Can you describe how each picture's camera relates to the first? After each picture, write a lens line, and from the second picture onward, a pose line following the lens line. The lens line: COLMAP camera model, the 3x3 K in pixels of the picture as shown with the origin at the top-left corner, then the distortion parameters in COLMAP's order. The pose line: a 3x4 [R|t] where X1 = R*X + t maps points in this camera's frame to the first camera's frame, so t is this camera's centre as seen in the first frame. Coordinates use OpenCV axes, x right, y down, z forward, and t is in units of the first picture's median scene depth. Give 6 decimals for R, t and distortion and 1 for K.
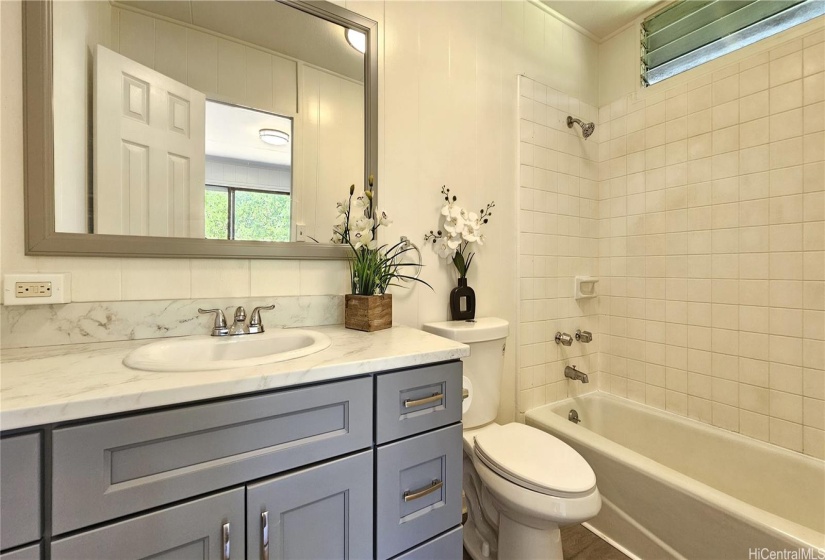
lens RADIAL K [[337.0, 0, 414.2], [0, 337.0, 277.0], [0, 0, 1]] dist [-0.003933, 0.000087]
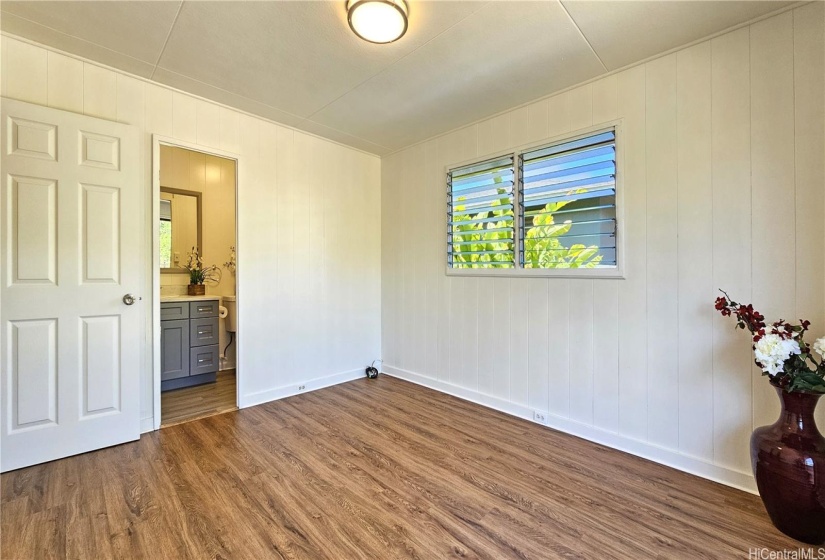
lens RADIAL K [[337.0, 0, 412.1], [0, 337.0, 275.0], [0, 0, 1]] dist [-0.003933, 0.000087]
pose [[0.964641, 0.006320, 0.263491, 0.969621], [-0.003529, 0.999933, -0.011064, -0.009558], [-0.263544, 0.009743, 0.964598, -2.539882]]
